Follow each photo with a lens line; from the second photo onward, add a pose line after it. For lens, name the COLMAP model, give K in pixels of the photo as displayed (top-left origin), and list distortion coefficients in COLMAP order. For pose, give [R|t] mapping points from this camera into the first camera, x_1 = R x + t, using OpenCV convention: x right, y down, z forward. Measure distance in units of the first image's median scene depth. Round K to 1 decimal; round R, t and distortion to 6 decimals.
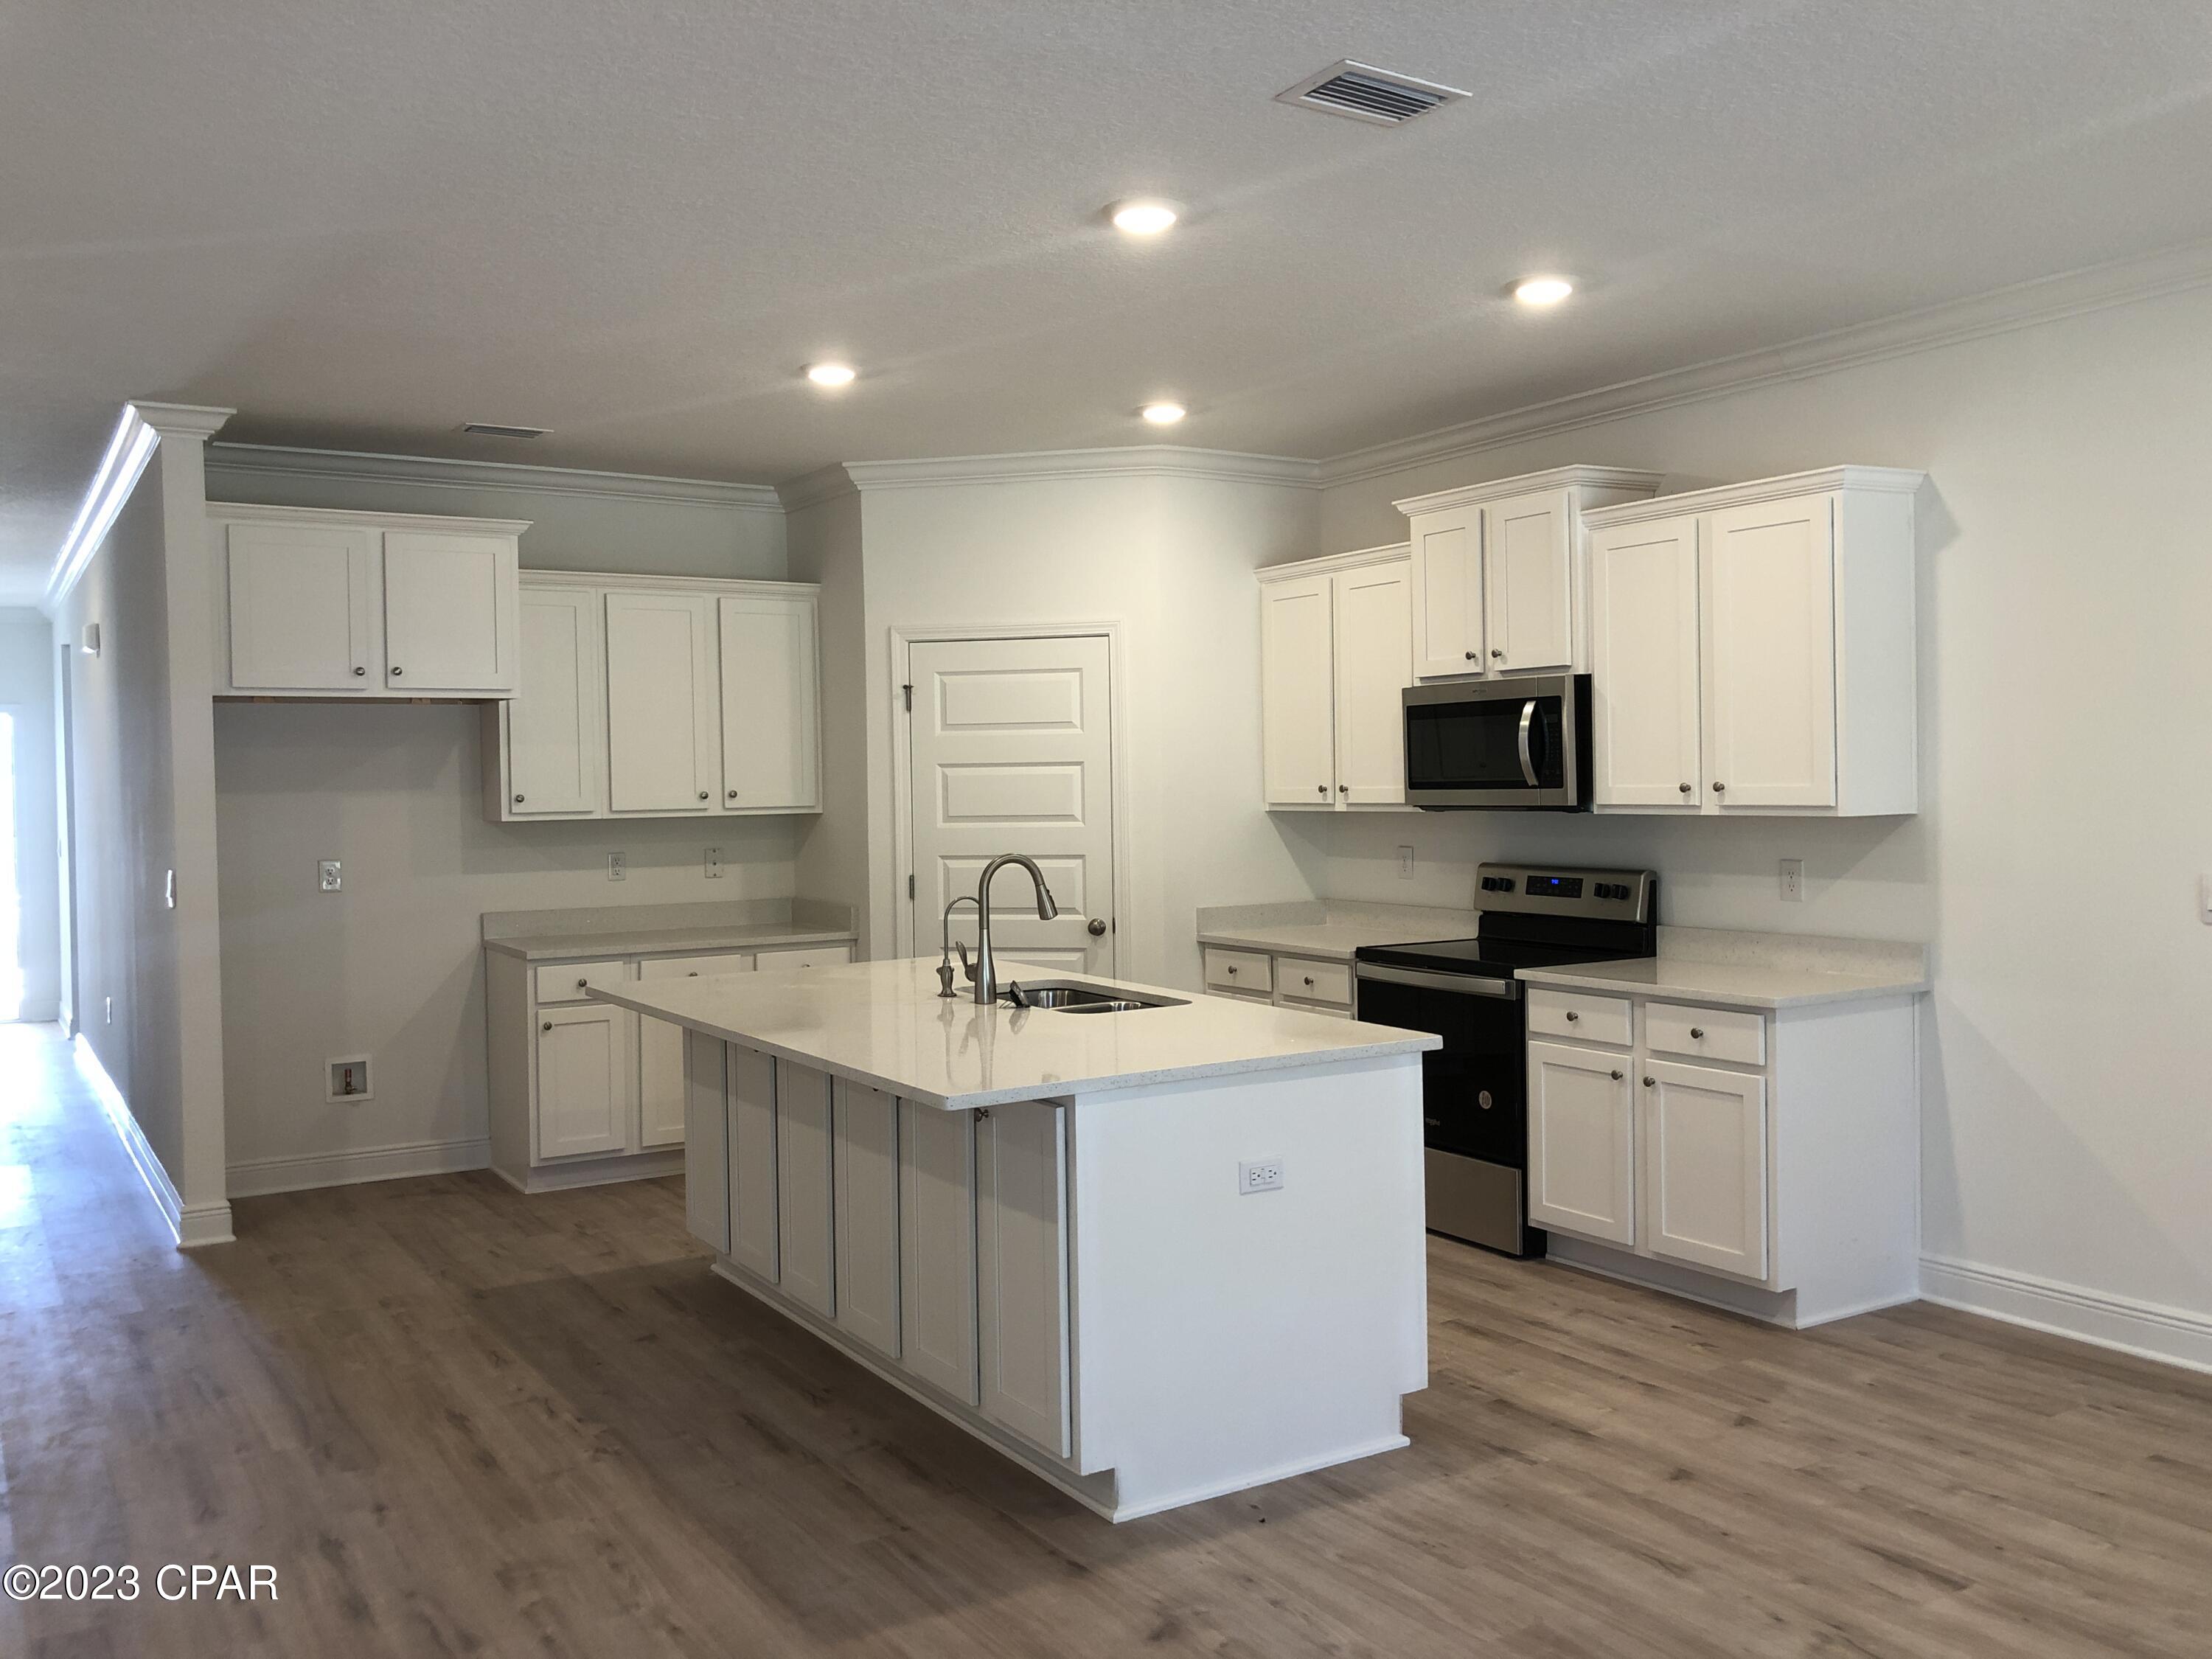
lens RADIAL K [[1773.1, 0, 1103.4], [0, 1773.1, 819.4], [0, 0, 1]] dist [0.014100, -0.000630]
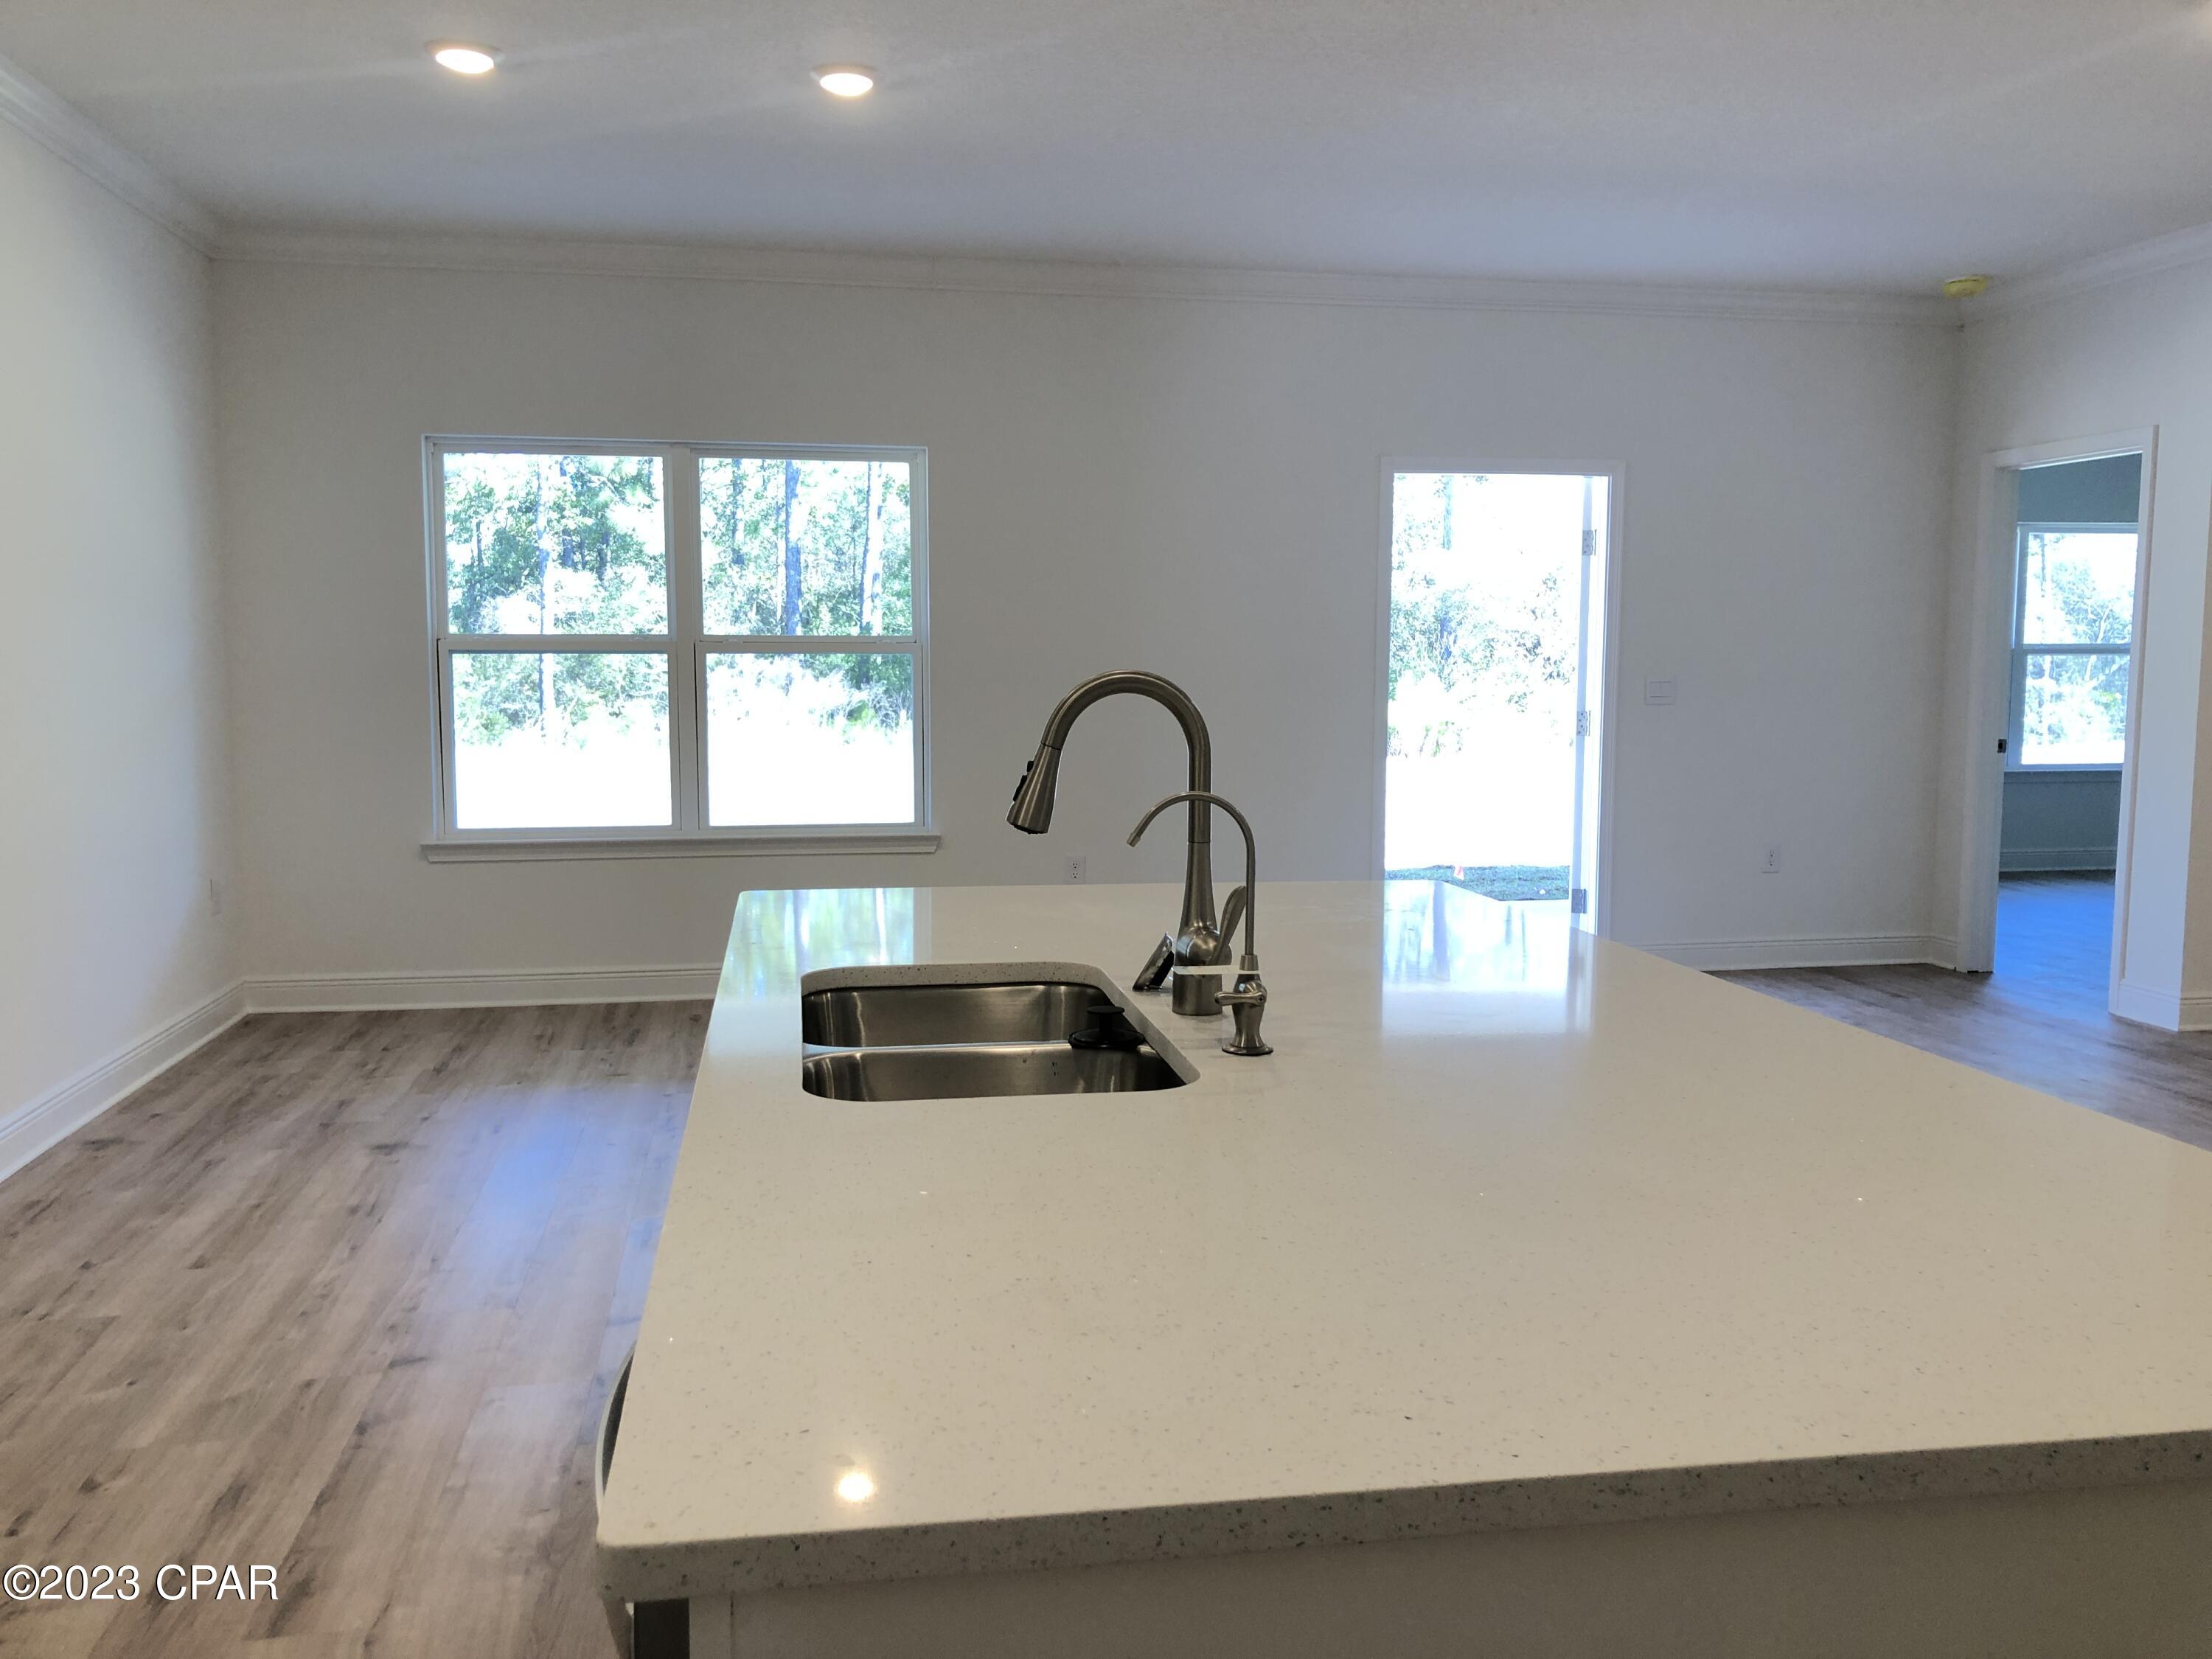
lens RADIAL K [[1773.1, 0, 1111.1], [0, 1773.1, 821.1], [0, 0, 1]] dist [0.014100, -0.000630]
pose [[-0.922194, -0.026086, 0.385846, -0.194271], [0.018146, 0.993705, 0.110552, 0.007841], [-0.386301, 0.108952, -0.915915, 1.277610]]
